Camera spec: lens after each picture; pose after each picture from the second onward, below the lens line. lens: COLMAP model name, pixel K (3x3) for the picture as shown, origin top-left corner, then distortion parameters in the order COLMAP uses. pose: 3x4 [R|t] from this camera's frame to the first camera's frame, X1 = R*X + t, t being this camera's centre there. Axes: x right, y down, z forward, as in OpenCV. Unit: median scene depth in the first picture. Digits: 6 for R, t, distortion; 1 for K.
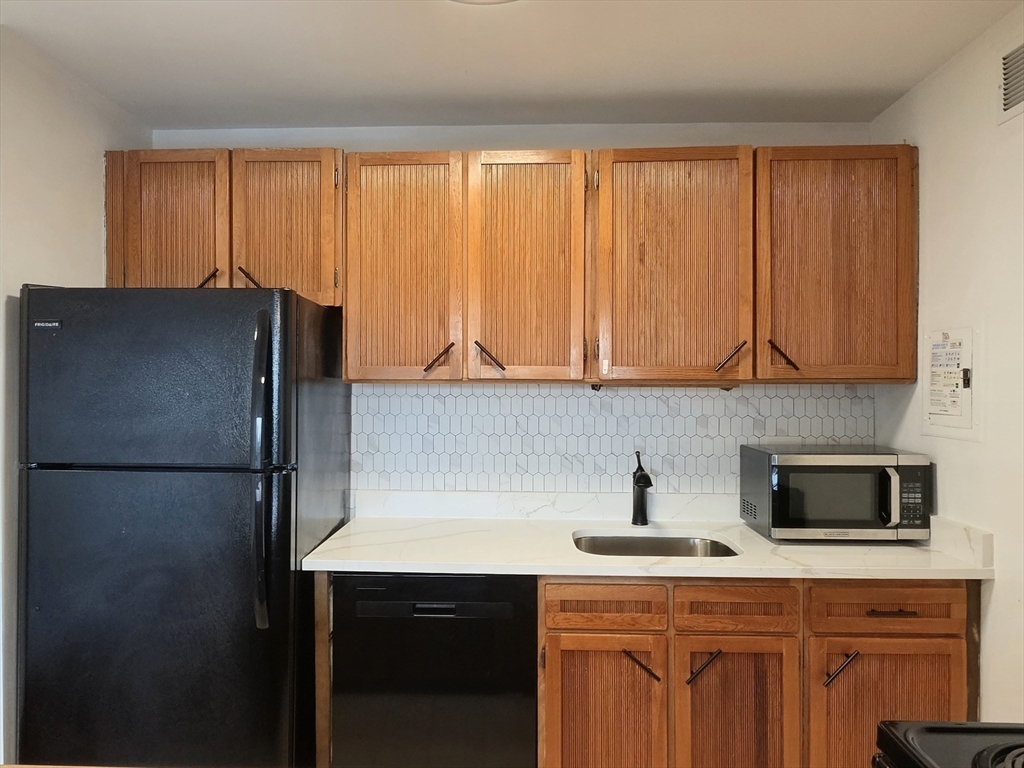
lens RADIAL K [[681.0, 0, 504.0], [0, 681.0, 386.5], [0, 0, 1]] dist [-0.006740, 0.004678]
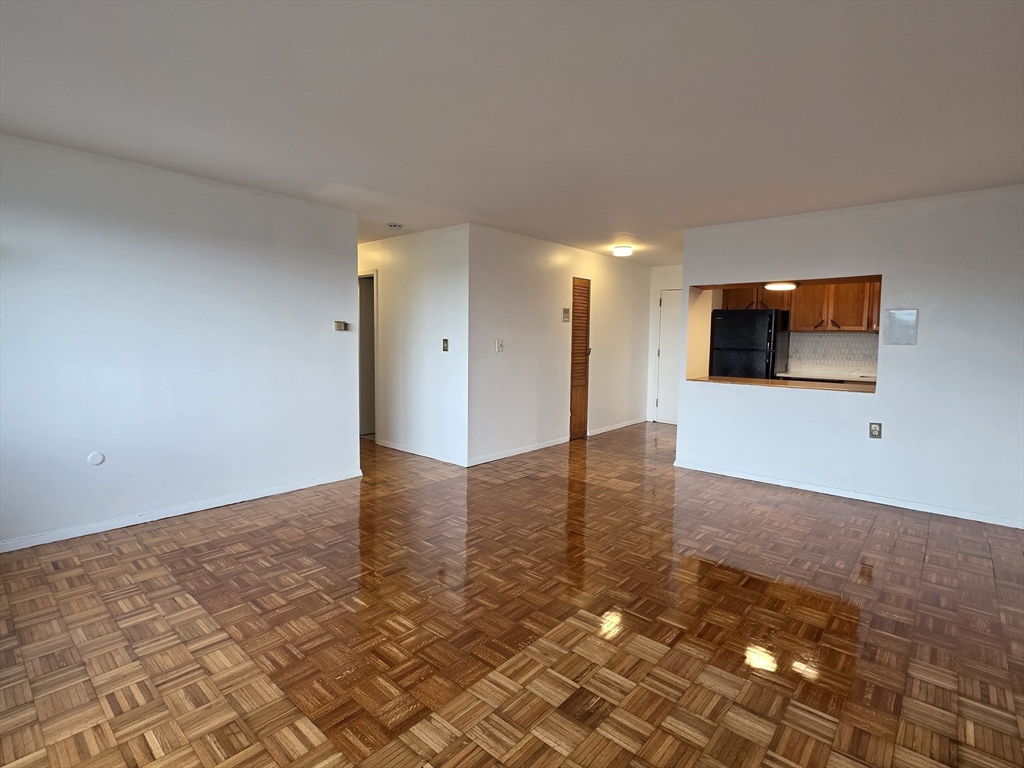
lens RADIAL K [[503.5, 0, 514.4], [0, 503.5, 365.4], [0, 0, 1]] dist [-0.000346, 0.001579]
pose [[0.775962, 0.041353, -0.629423, 0.345702], [-0.016712, 0.998846, 0.045021, 0.082366], [0.630559, -0.024415, 0.775758, -2.117575]]
